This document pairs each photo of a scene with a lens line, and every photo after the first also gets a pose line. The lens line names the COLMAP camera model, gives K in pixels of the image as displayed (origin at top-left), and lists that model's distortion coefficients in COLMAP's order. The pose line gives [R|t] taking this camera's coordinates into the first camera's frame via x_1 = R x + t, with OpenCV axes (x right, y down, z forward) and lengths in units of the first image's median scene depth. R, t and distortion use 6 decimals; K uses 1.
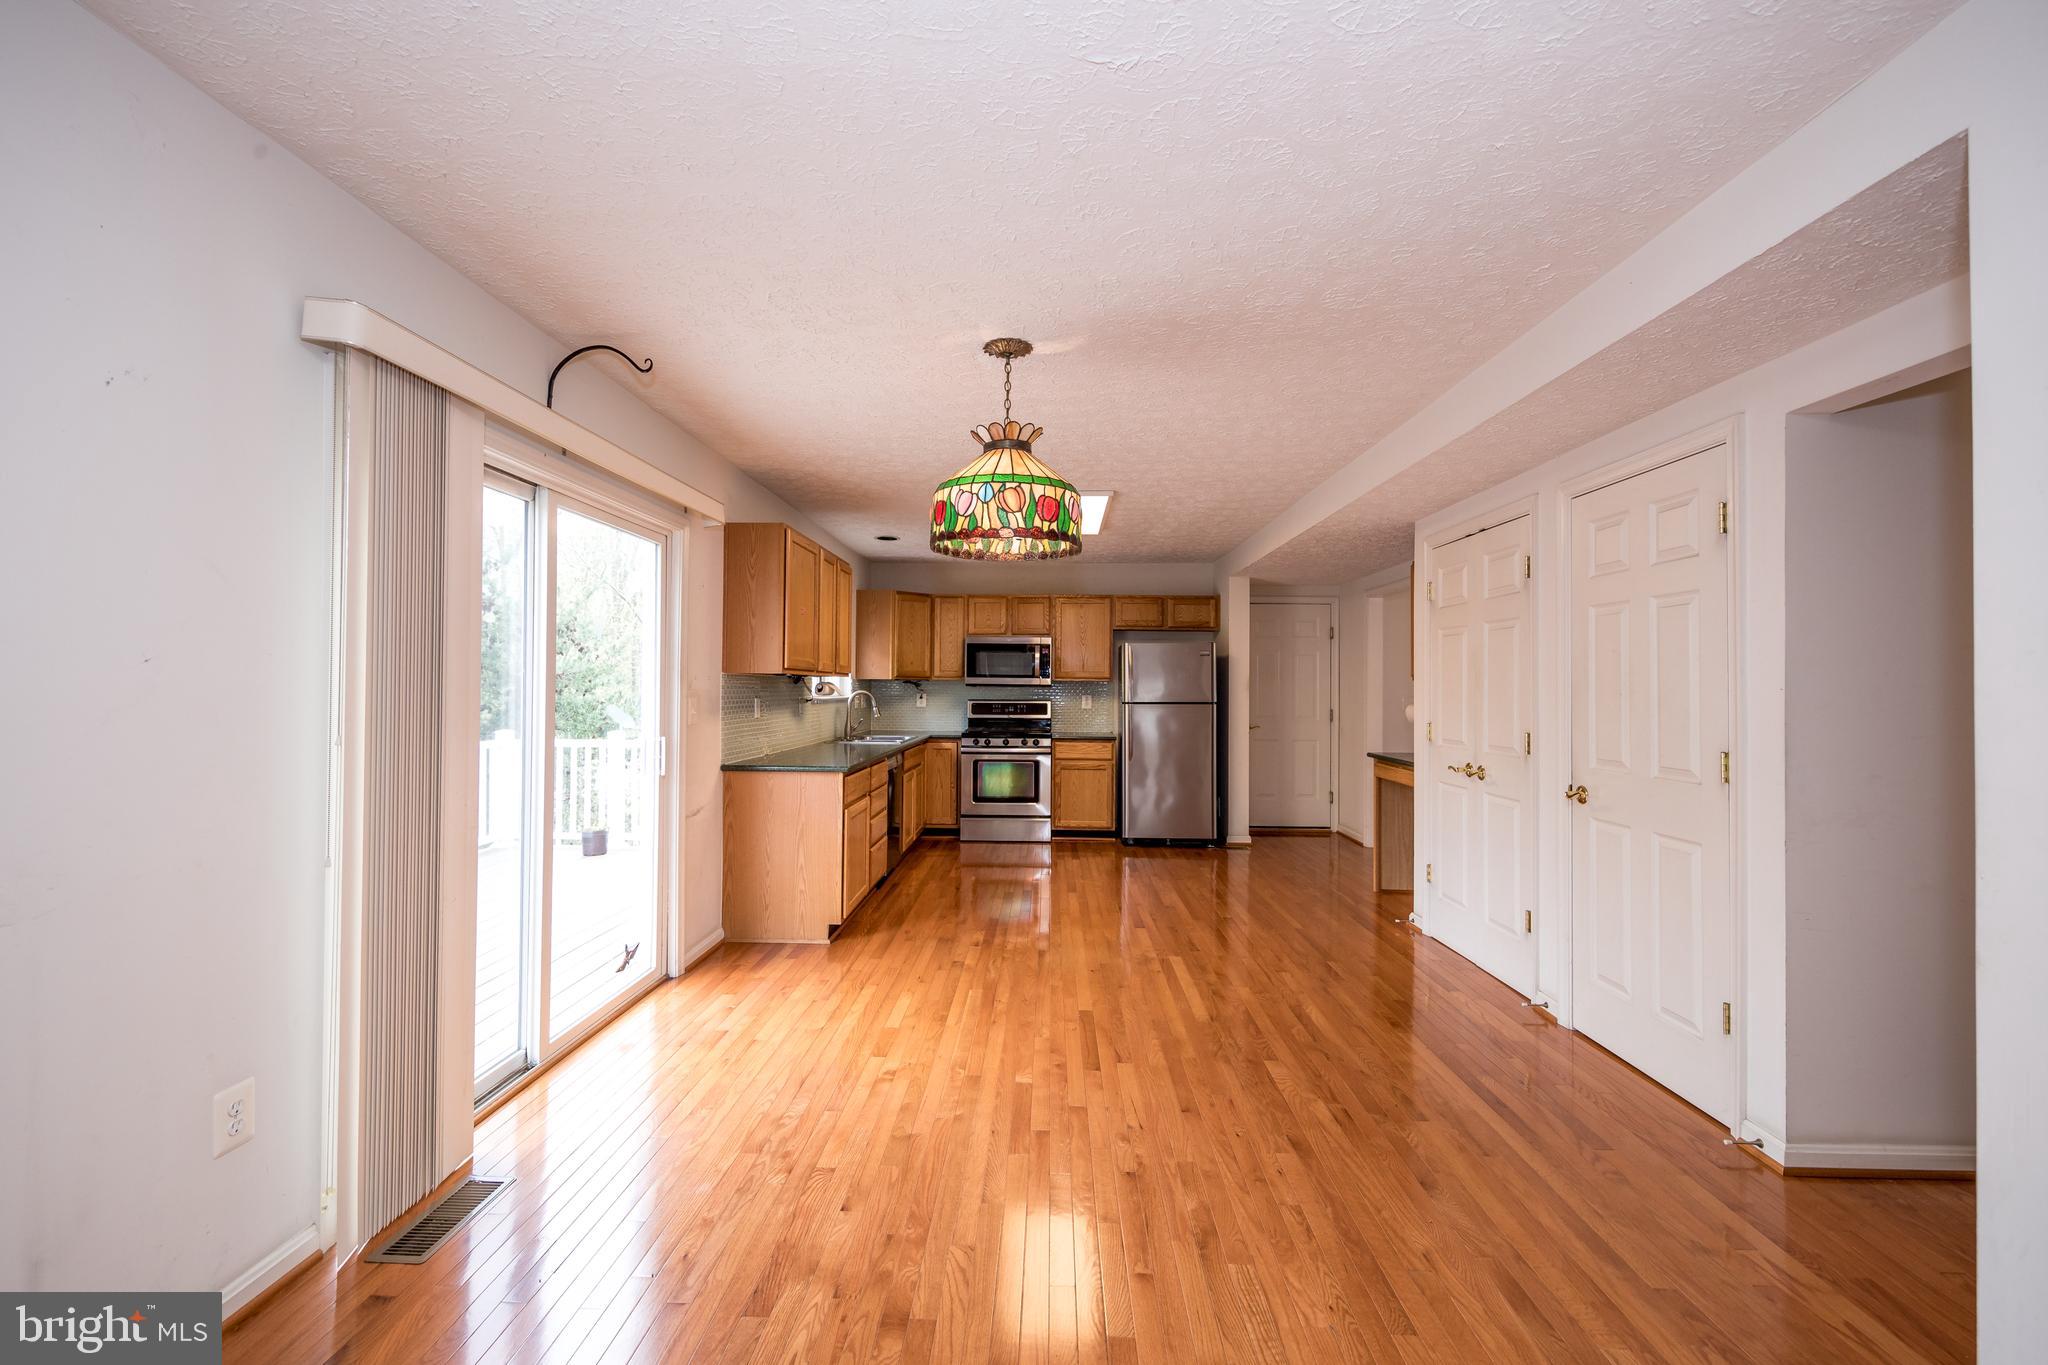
lens RADIAL K [[858.4, 0, 1015.0], [0, 858.4, 677.4], [0, 0, 1]] dist [0.001537, -0.000179]
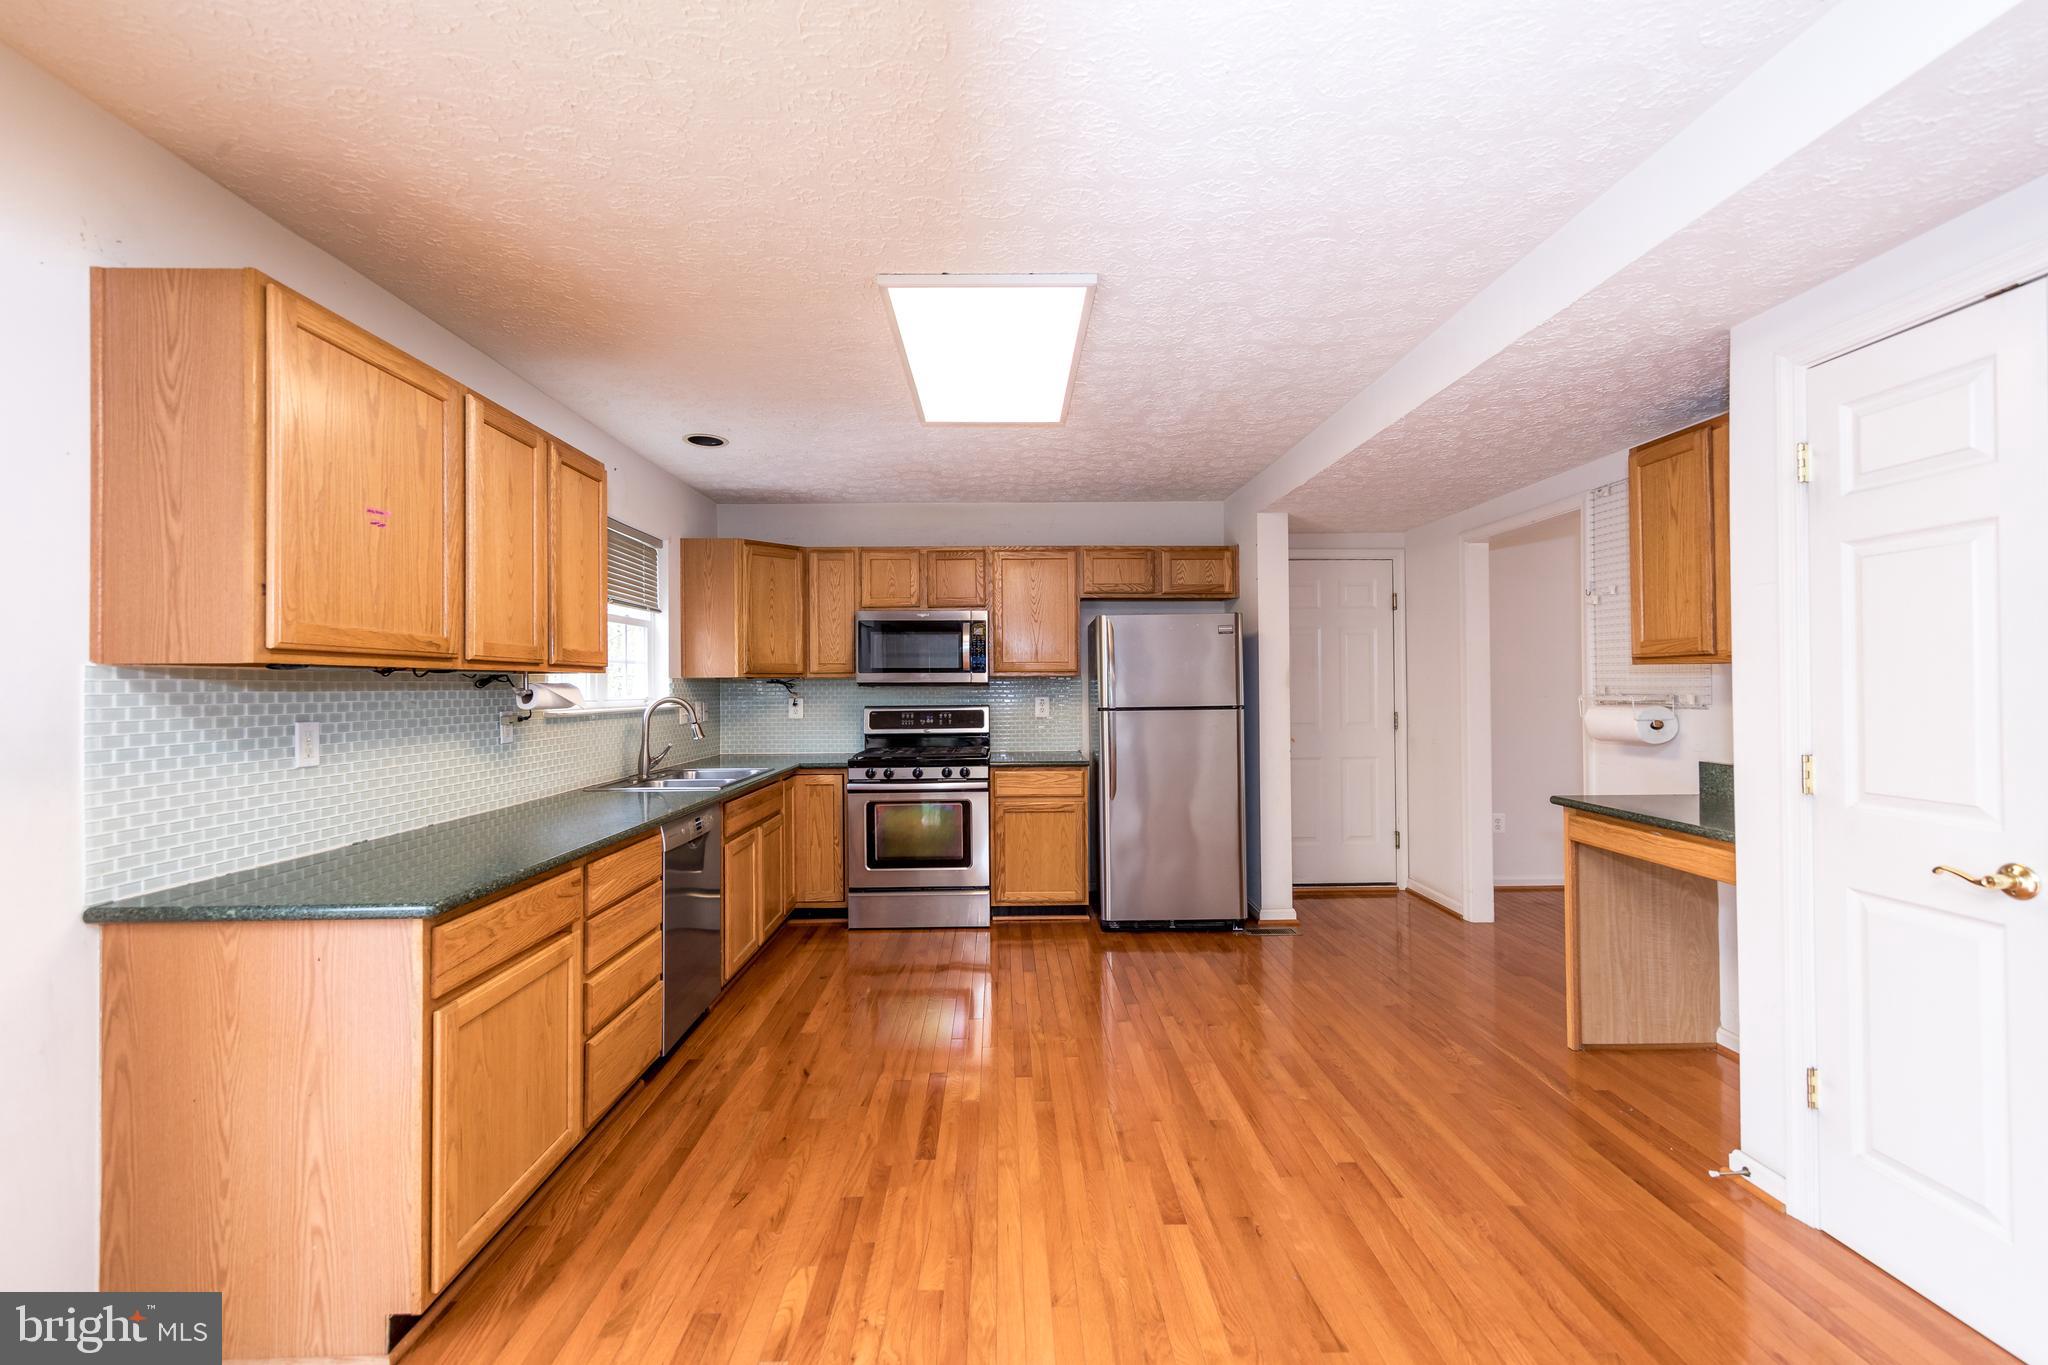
lens RADIAL K [[843.4, 0, 1013.6], [0, 843.4, 682.5], [0, 0, 1]] dist [-0.002465, 0.000029]
pose [[0.998425, -0.014356, 0.054229, 0.027888], [0.013907, 0.999866, 0.008653, 0.003376], [-0.054346, -0.007885, 0.998491, 0.371867]]
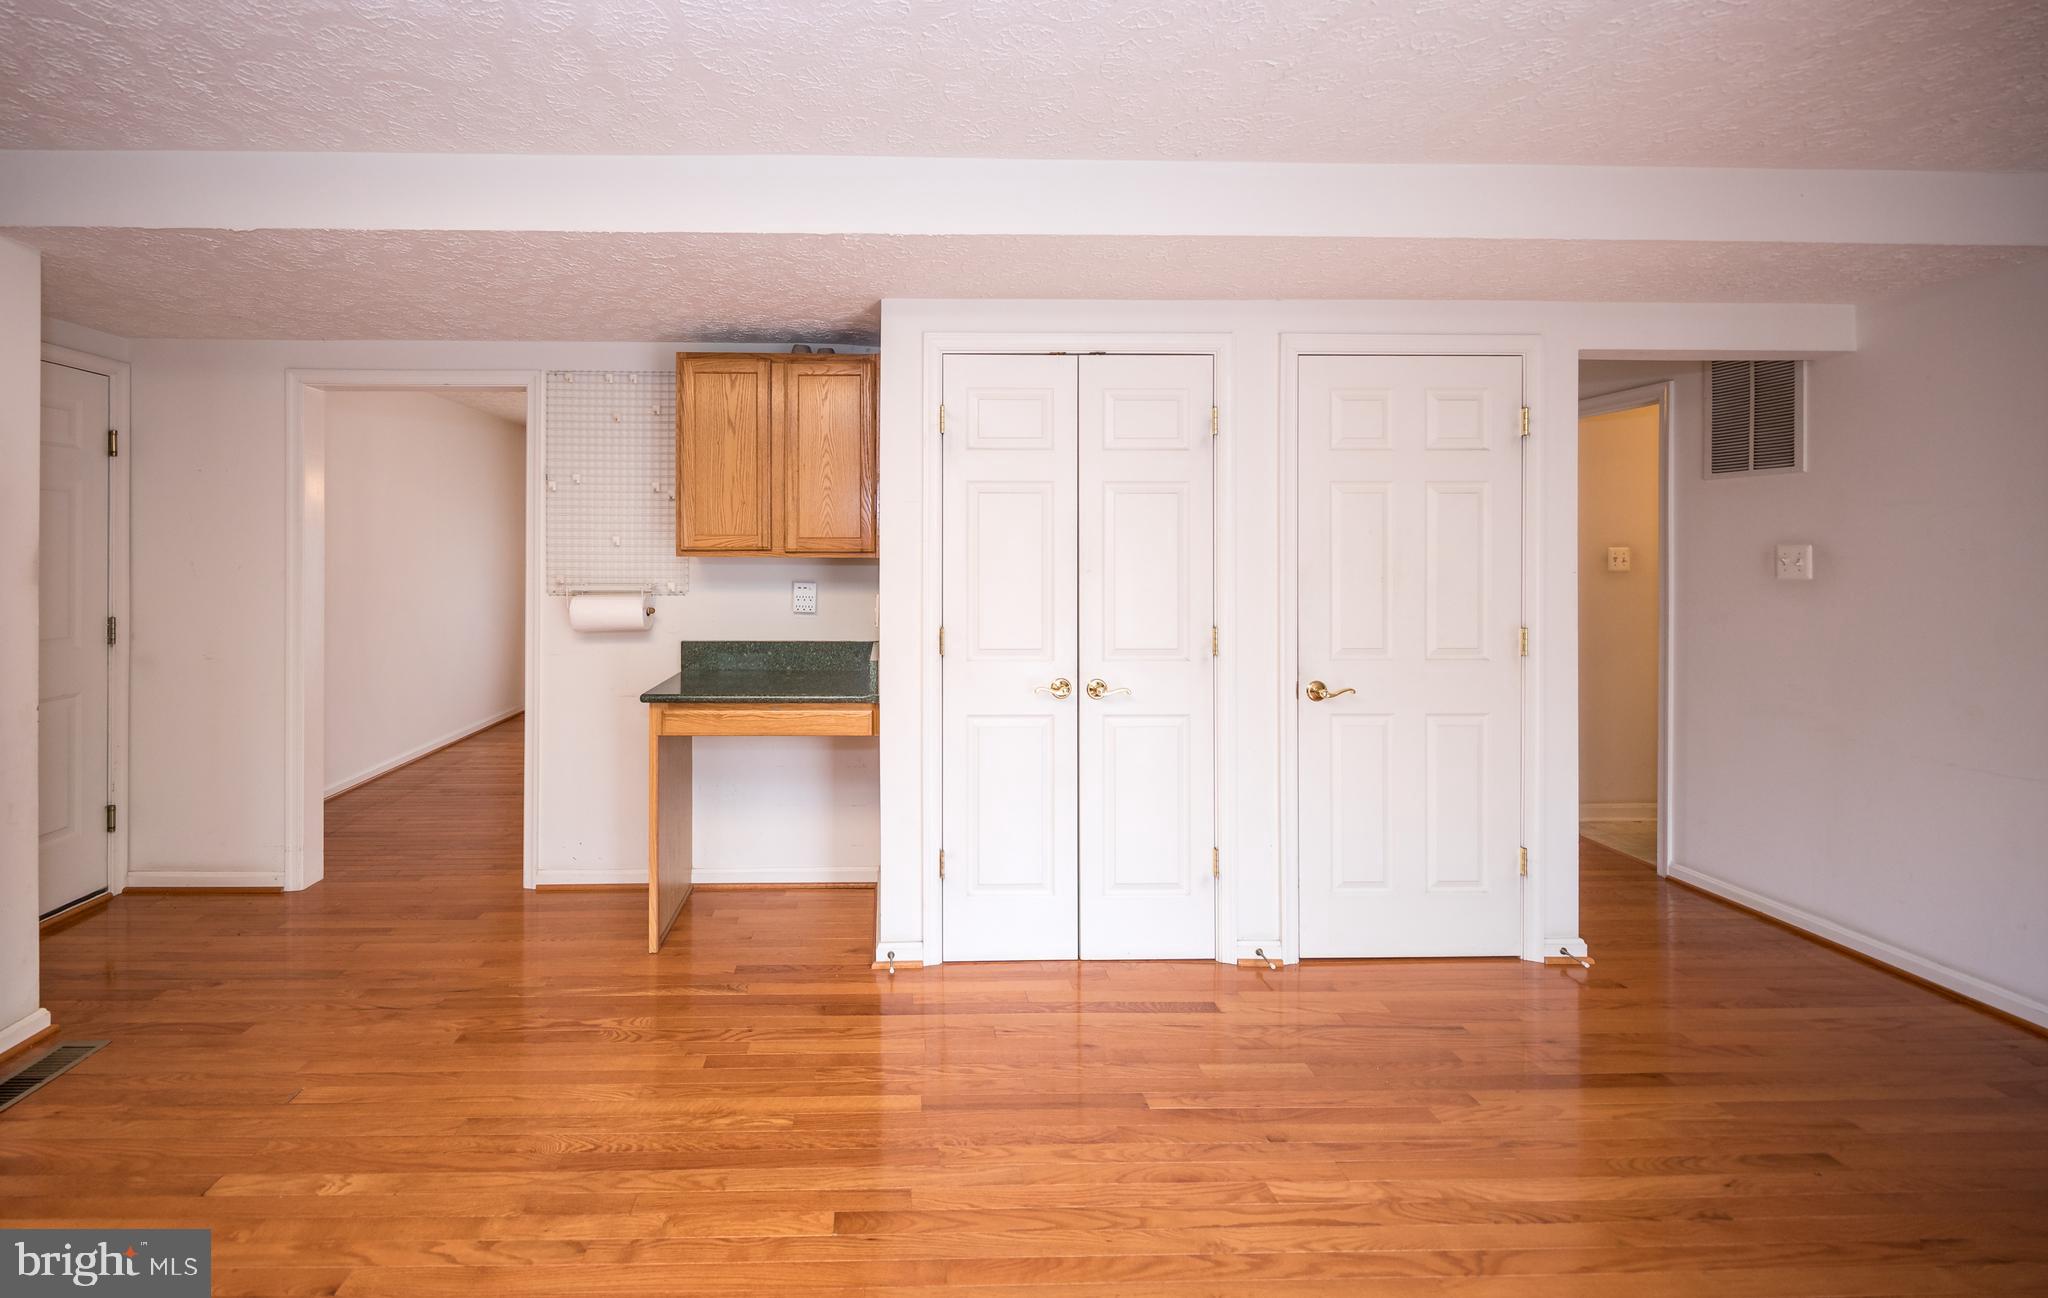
lens RADIAL K [[776.8, 0, 894.9], [0, 776.8, 544.3], [0, 0, 1]] dist [0.000933, -0.000302]
pose [[-0.060654, -0.000205, 0.998159, -0.055691], [-0.012362, 0.999923, -0.000546, -0.005097], [-0.998082, -0.012373, -0.060651, 0.683109]]
